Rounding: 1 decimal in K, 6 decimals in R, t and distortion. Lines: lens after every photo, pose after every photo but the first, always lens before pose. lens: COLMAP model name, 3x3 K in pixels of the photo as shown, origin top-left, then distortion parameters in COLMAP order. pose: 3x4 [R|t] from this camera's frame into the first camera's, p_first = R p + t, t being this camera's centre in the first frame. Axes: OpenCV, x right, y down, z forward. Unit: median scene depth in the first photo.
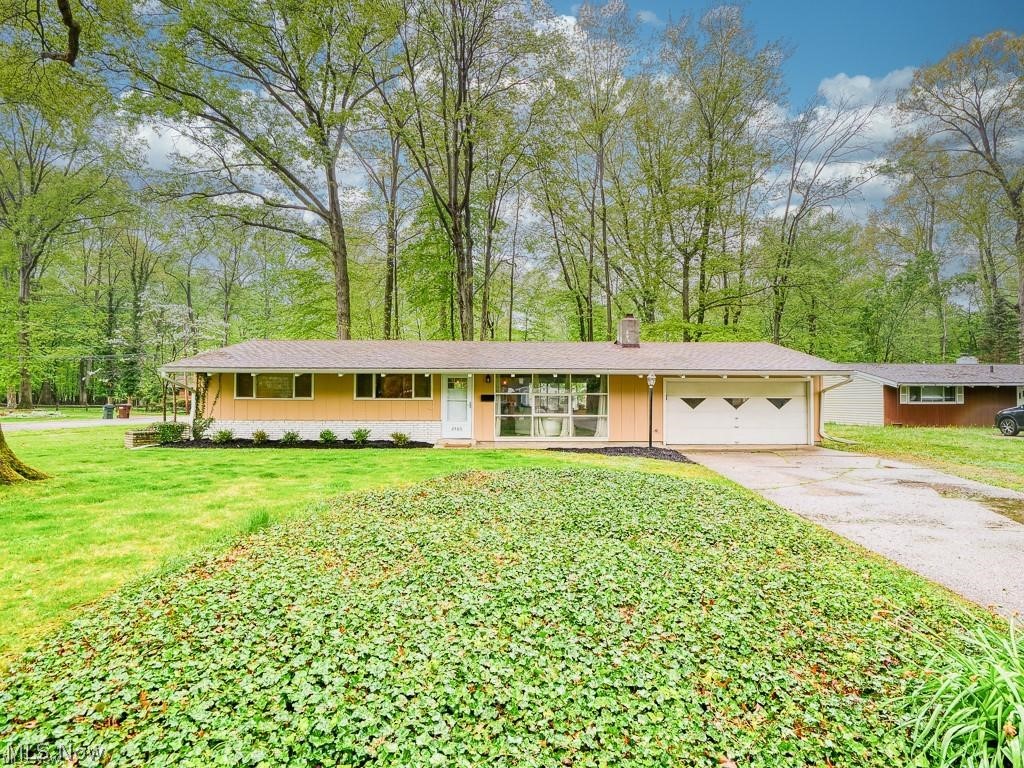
lens RADIAL K [[507.3, 0, 523.6], [0, 507.3, 371.5], [0, 0, 1]] dist [-0.011921, -0.001719]
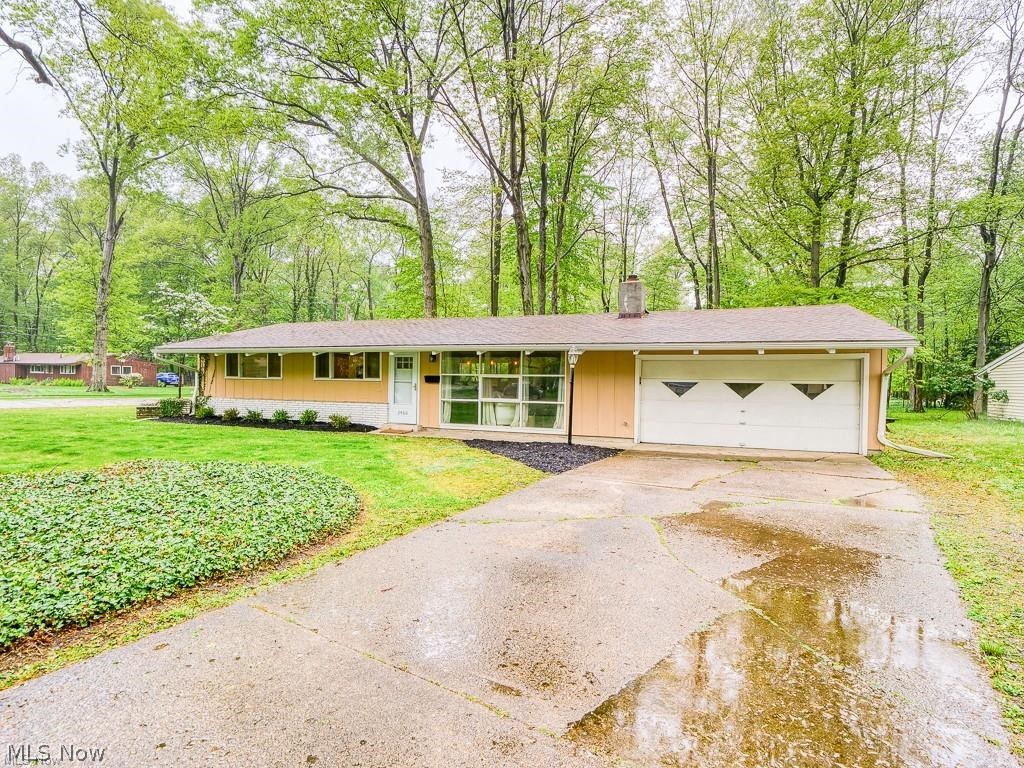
lens RADIAL K [[509.5, 0, 519.8], [0, 509.5, 371.3], [0, 0, 1]] dist [-0.000531, -0.000247]
pose [[0.930940, 0.003530, -0.365156, 0.396382], [0.007443, 0.999562, 0.028638, 0.013978], [0.365097, -0.029379, 0.930506, 0.226758]]
